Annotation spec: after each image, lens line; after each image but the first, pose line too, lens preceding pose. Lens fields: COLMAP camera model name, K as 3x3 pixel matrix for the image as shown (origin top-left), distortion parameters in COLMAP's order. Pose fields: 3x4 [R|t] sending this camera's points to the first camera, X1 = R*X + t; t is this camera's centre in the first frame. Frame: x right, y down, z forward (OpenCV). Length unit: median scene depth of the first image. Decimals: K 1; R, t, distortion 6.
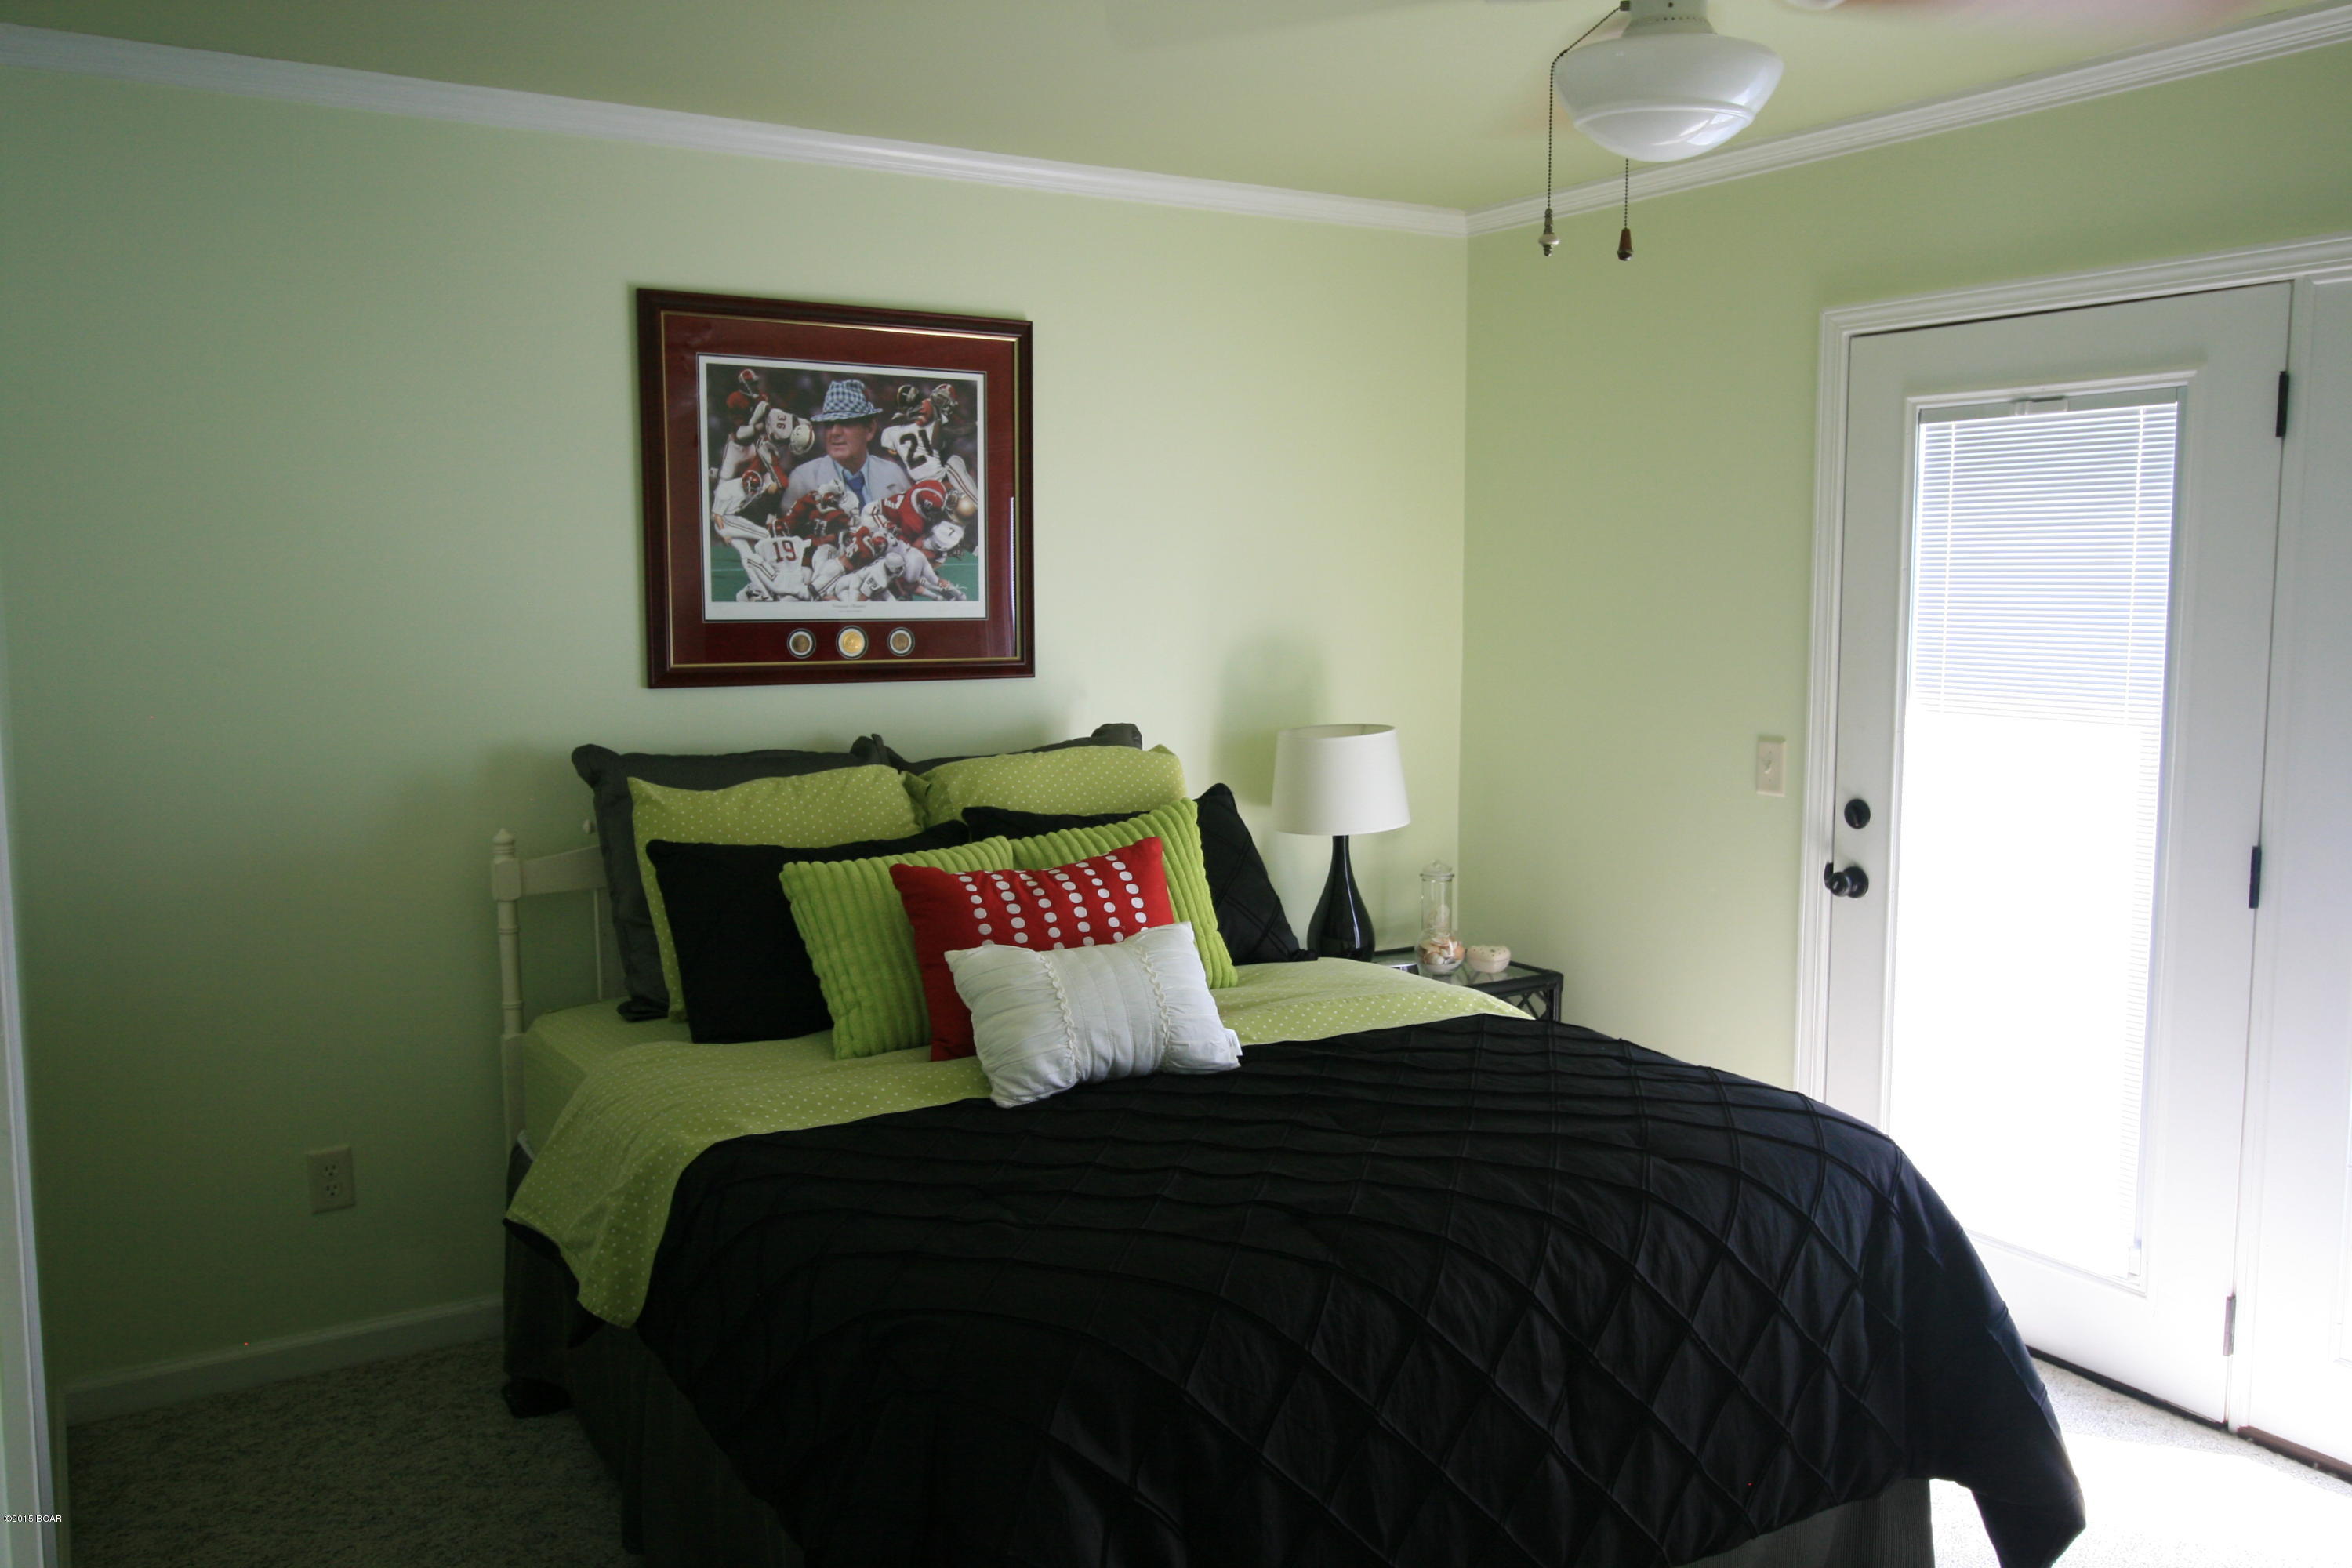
lens RADIAL K [[1848.1, 0, 1178.6], [0, 1848.1, 783.0], [0, 0, 1]] dist [0.015441, -0.010246]
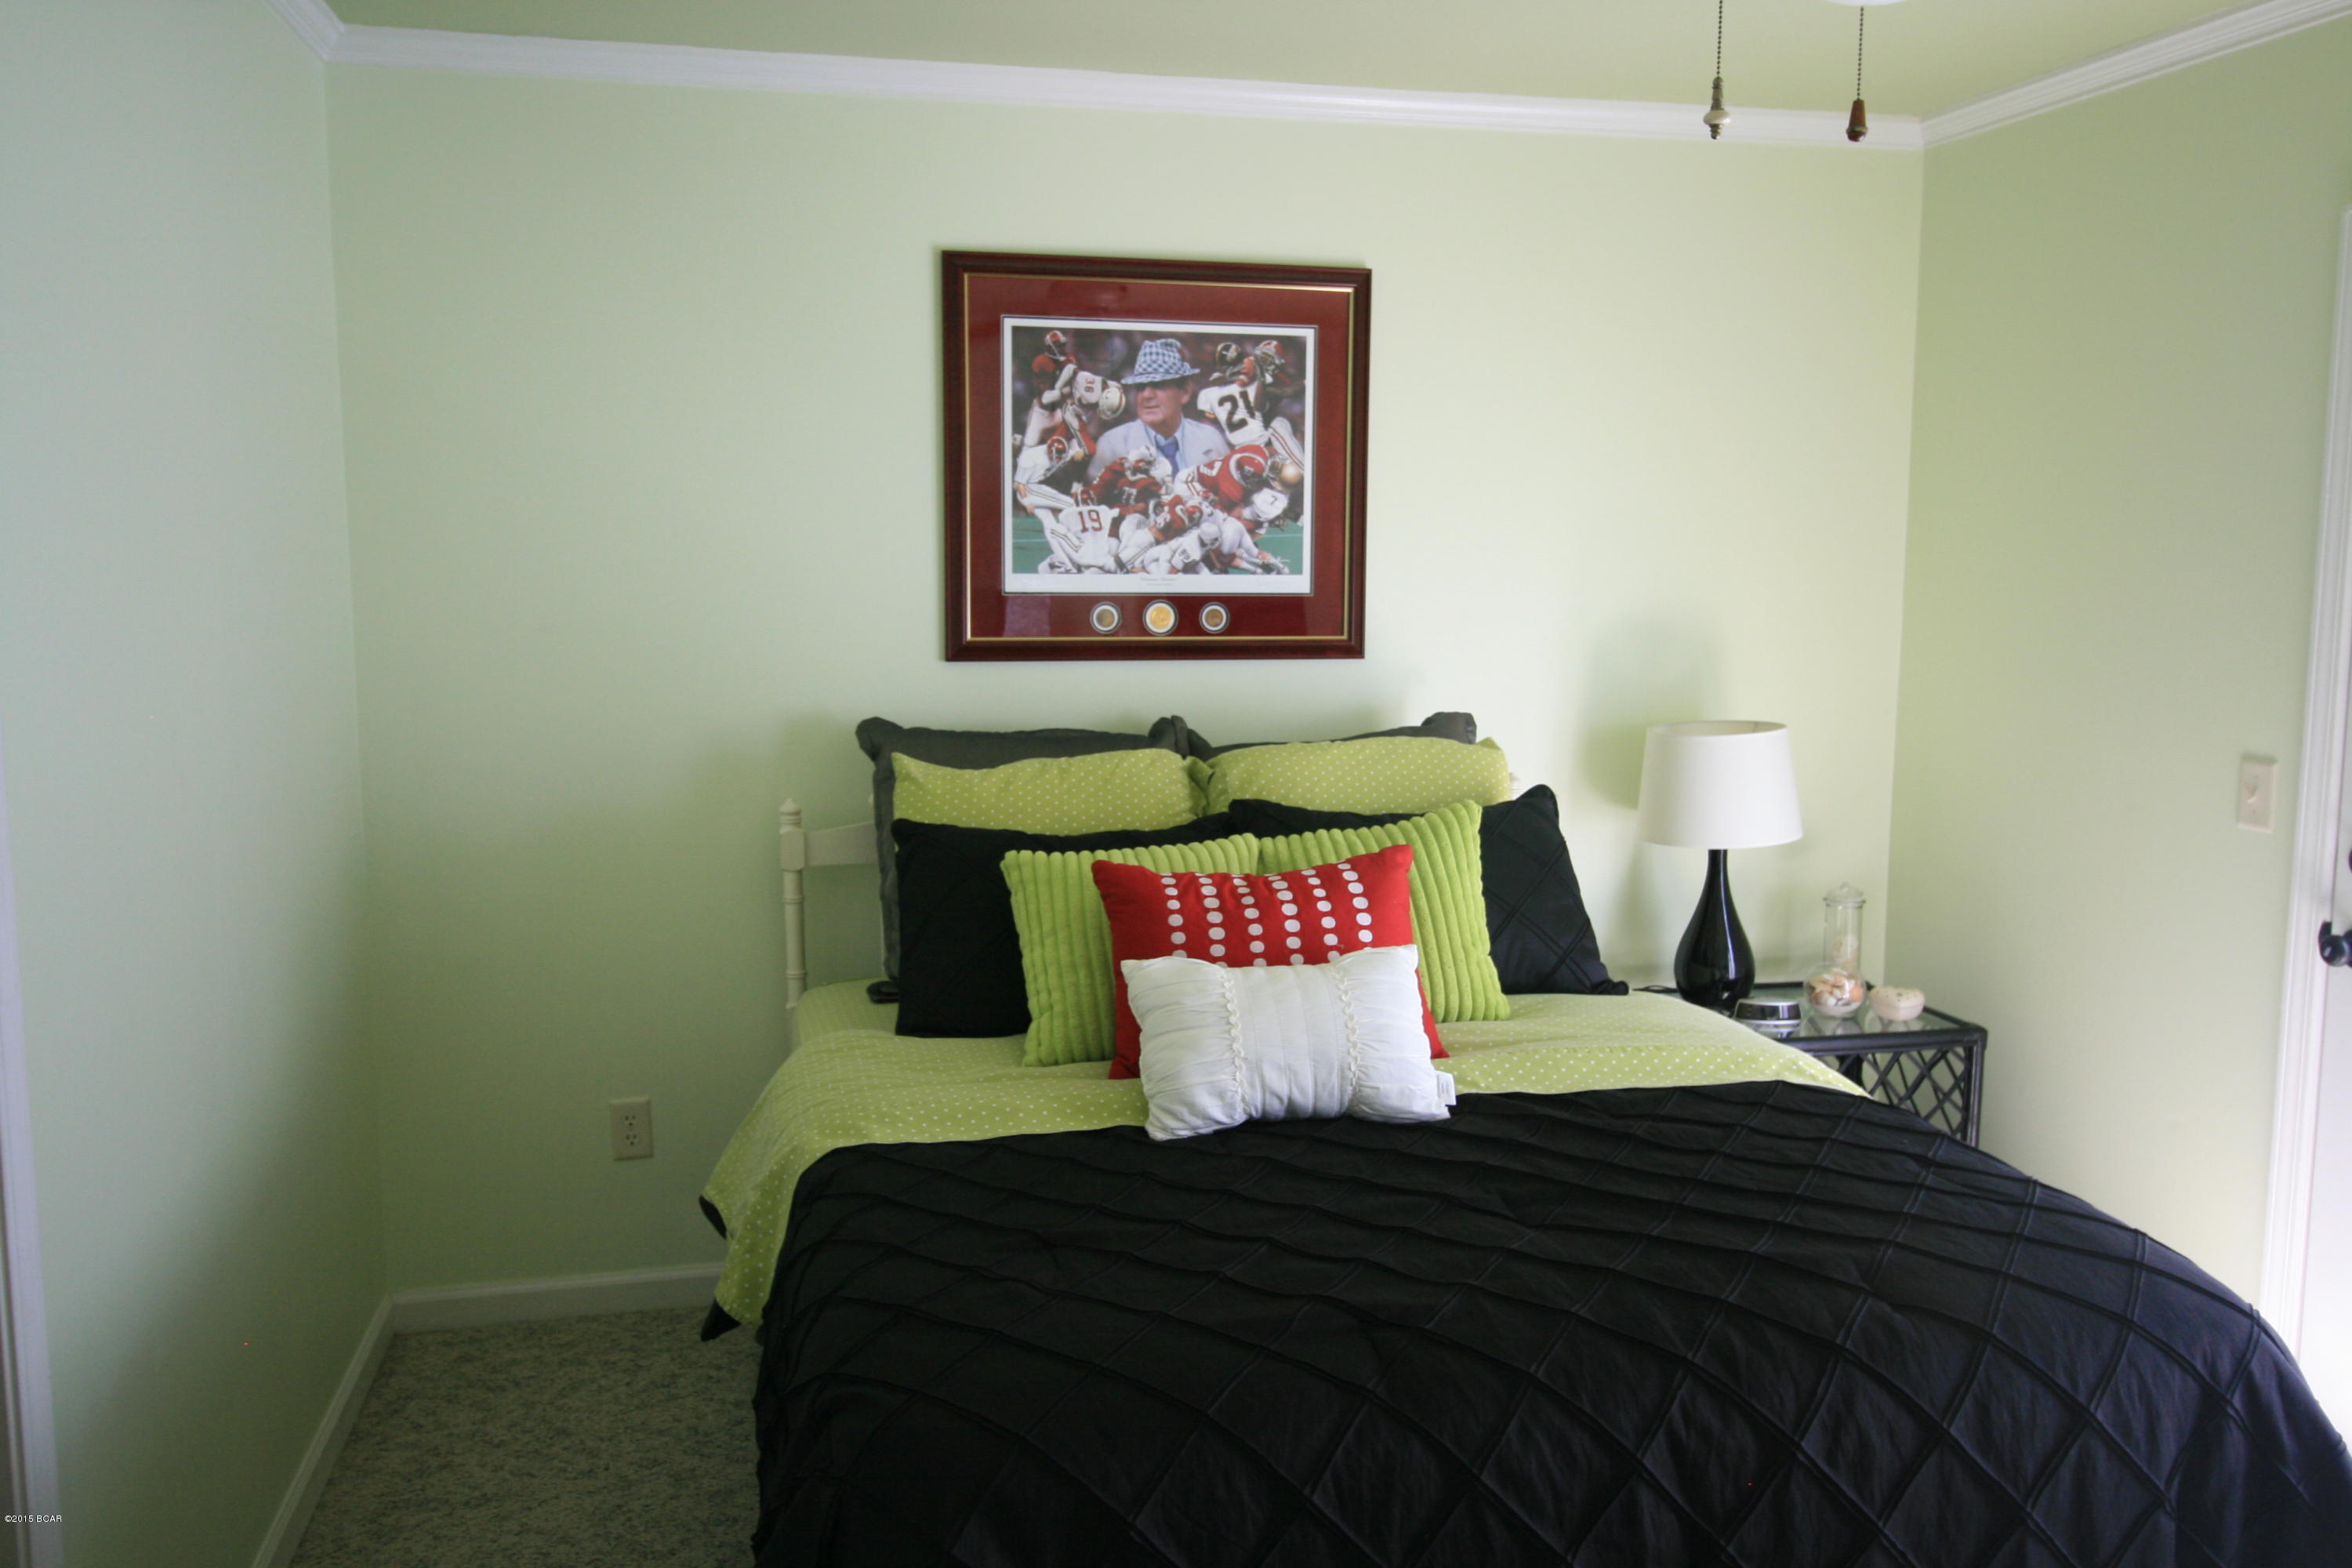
lens RADIAL K [[1848.1, 0, 1174.5], [0, 1848.1, 781.2], [0, 0, 1]] dist [0.015441, -0.010246]
pose [[0.948117, 0.044498, -0.314793, 0.159342], [-0.039826, 0.998980, 0.021262, -0.015514], [0.315418, -0.007622, 0.948922, 0.125802]]
